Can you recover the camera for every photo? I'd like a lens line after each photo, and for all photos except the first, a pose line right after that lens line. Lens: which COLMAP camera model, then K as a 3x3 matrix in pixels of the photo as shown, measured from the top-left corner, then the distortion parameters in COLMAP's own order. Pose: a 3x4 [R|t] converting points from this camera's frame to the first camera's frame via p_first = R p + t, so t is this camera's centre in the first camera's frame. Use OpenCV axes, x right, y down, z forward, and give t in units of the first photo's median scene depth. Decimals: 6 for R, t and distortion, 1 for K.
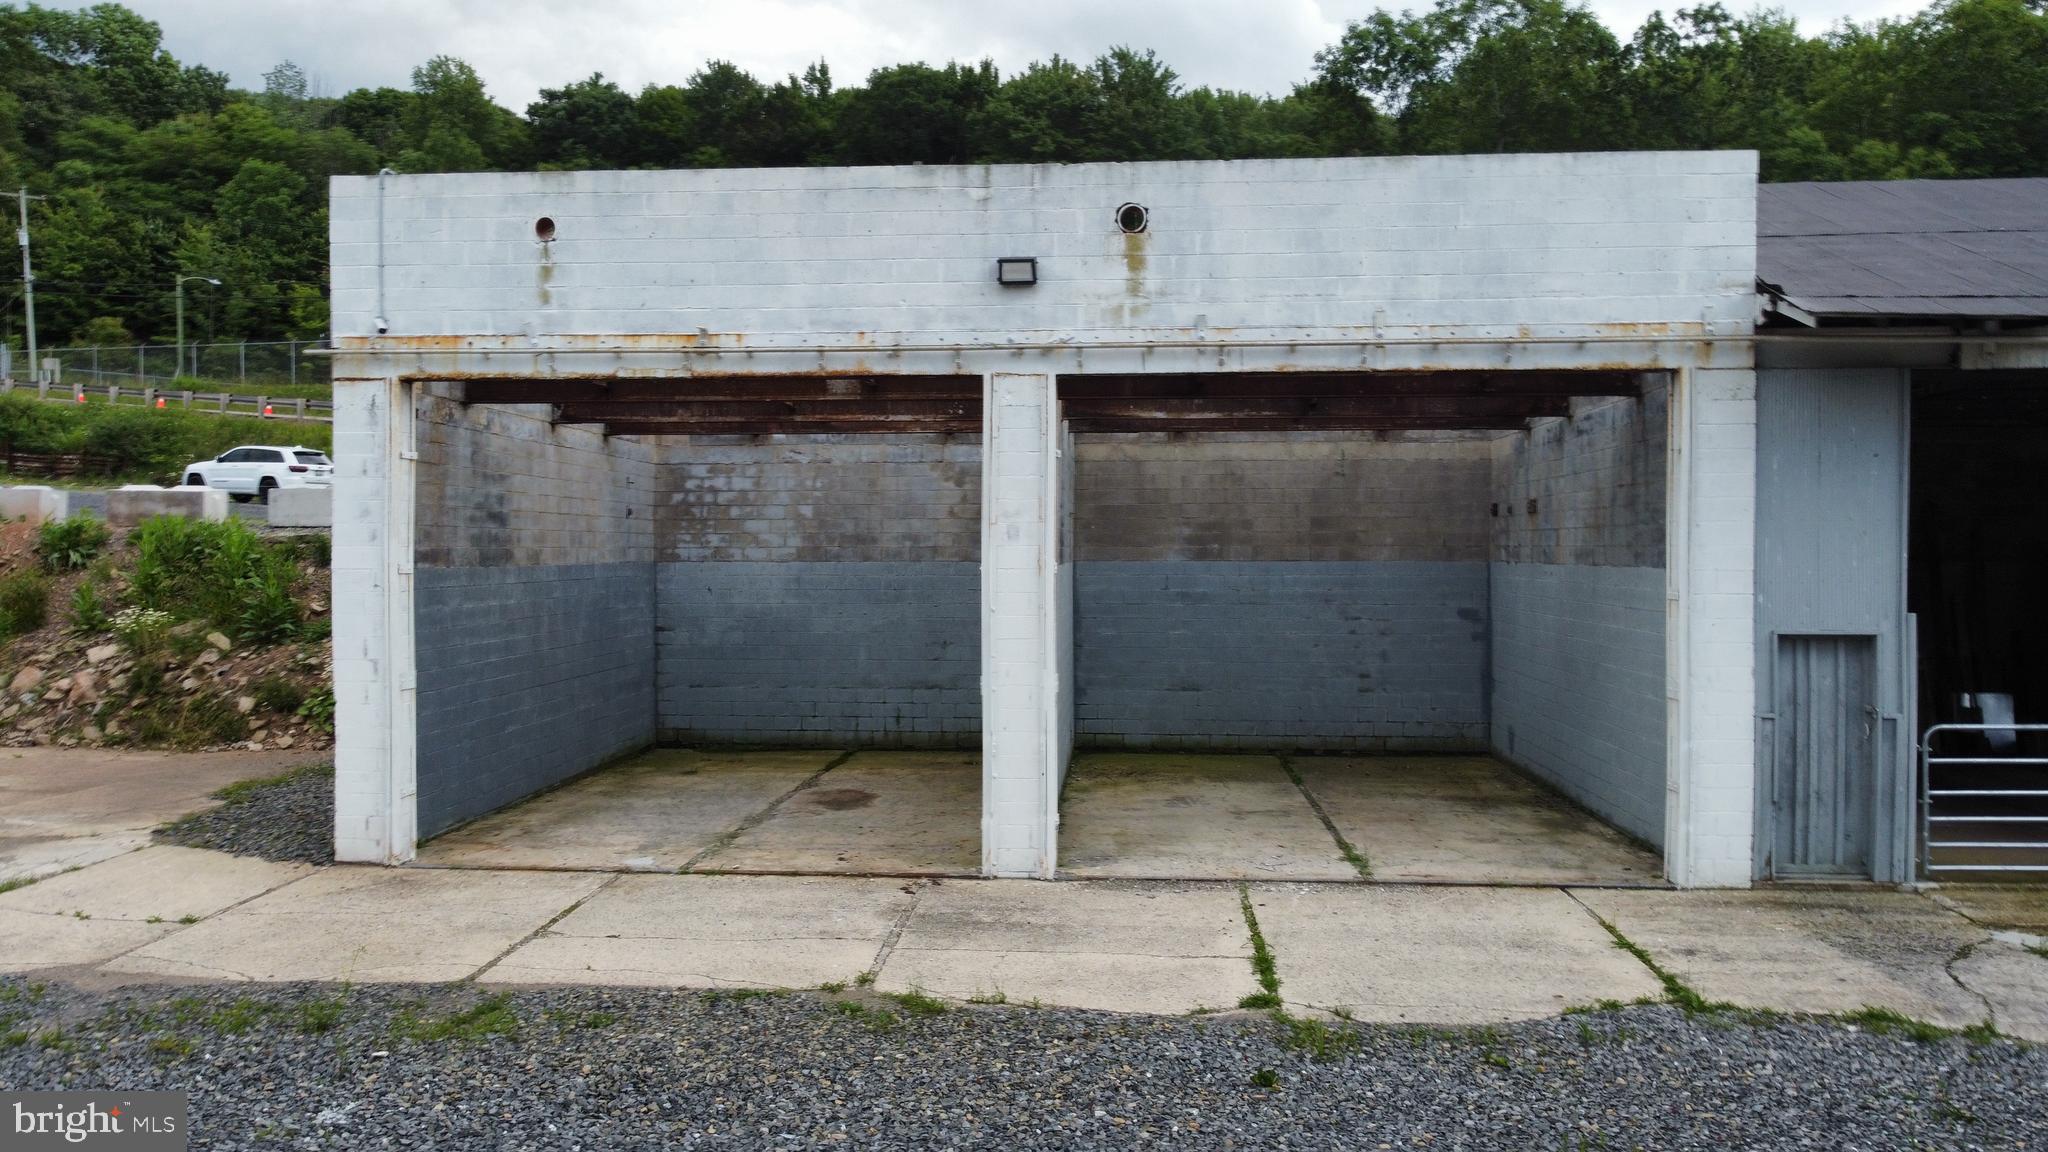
lens RADIAL K [[1551.5, 0, 1025.1], [0, 1551.5, 569.5], [0, 0, 1]] dist [0.002820, -0.003831]
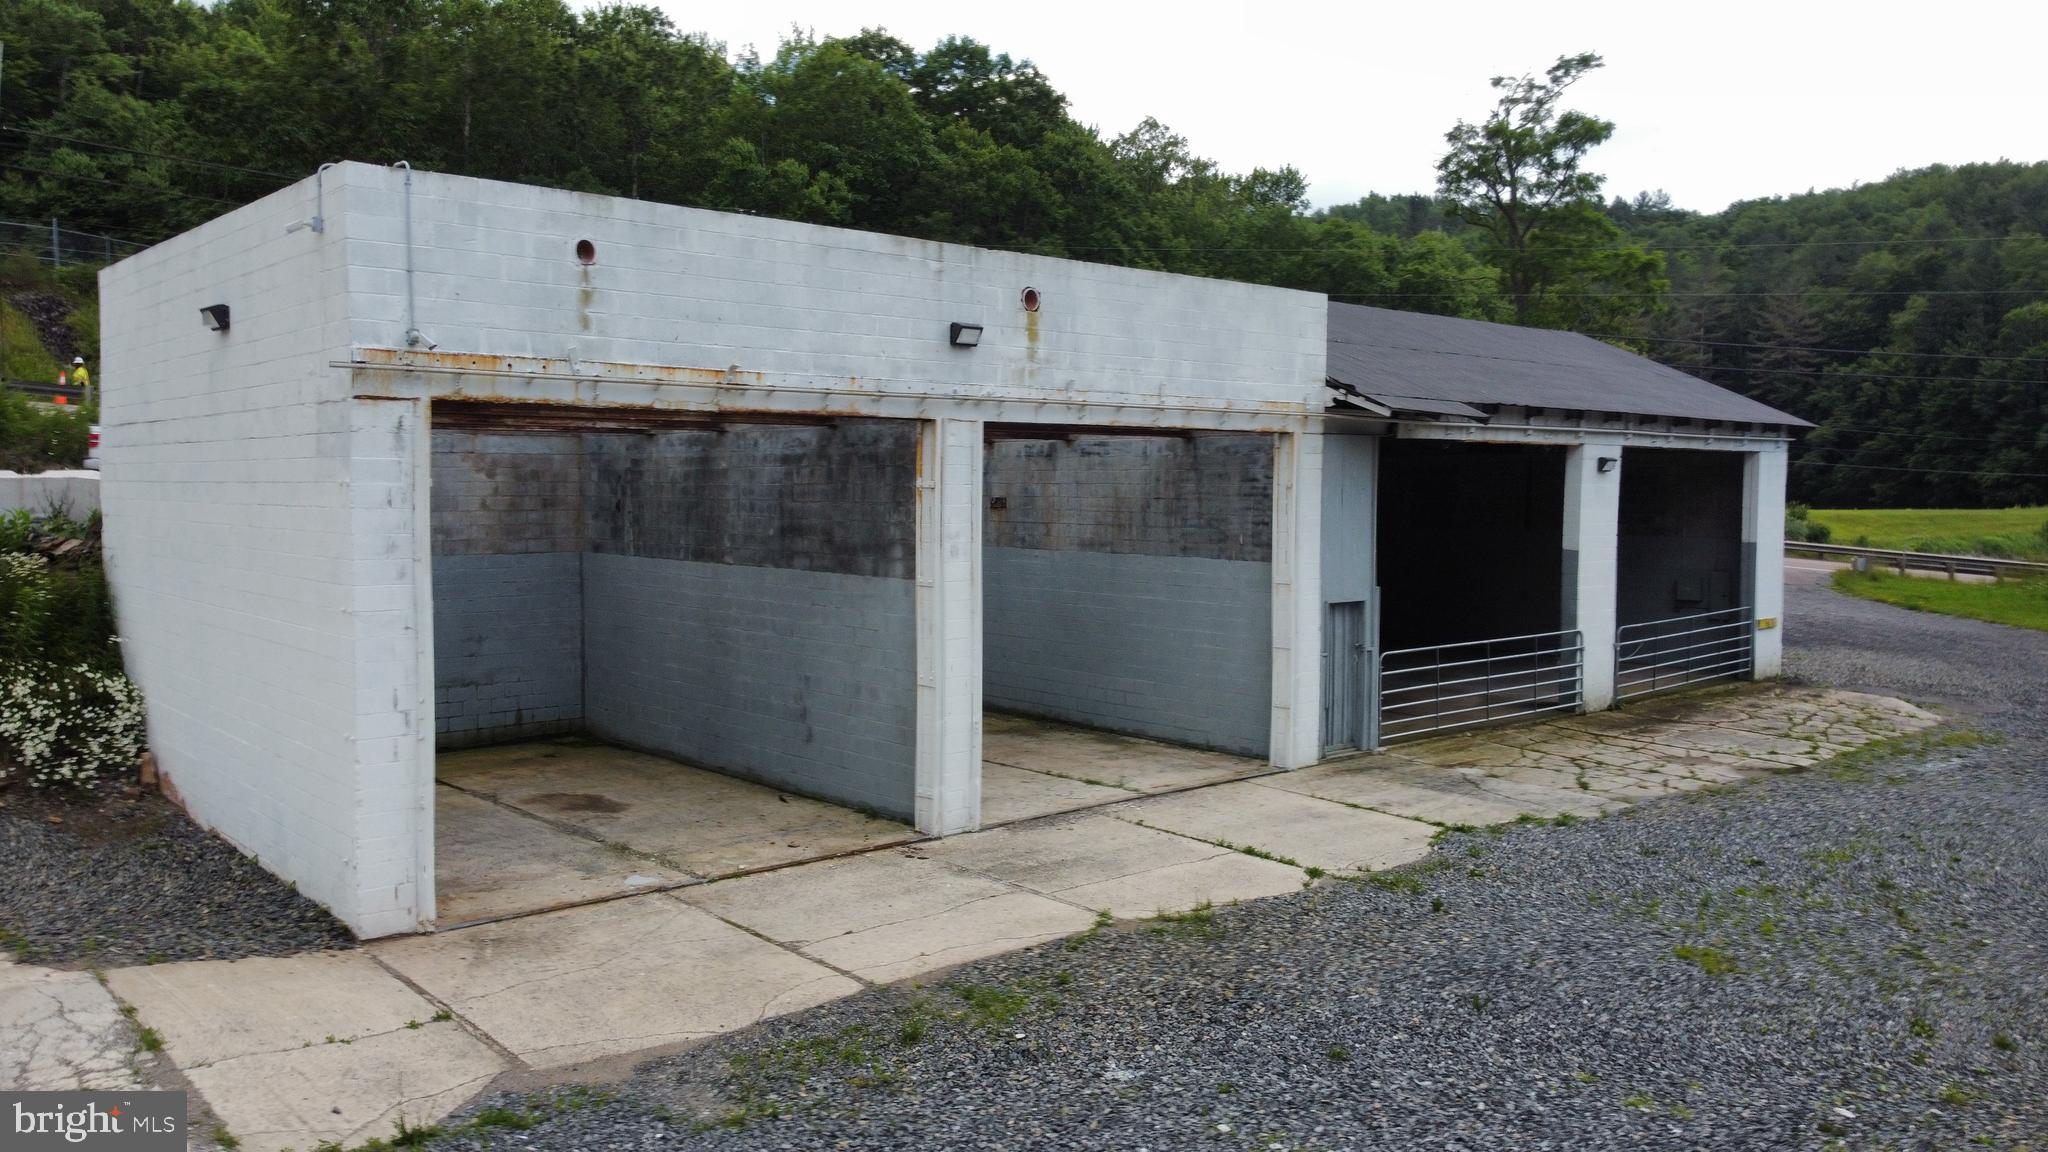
lens RADIAL K [[1553.4, 0, 1019.7], [0, 1553.4, 573.1], [0, 0, 1]] dist [0.000559, -0.001845]
pose [[0.693840, -0.039431, 0.719049, -0.822380], [0.004332, 0.998710, 0.050587, -0.066225], [-0.720116, -0.031985, 0.693116, 0.122557]]
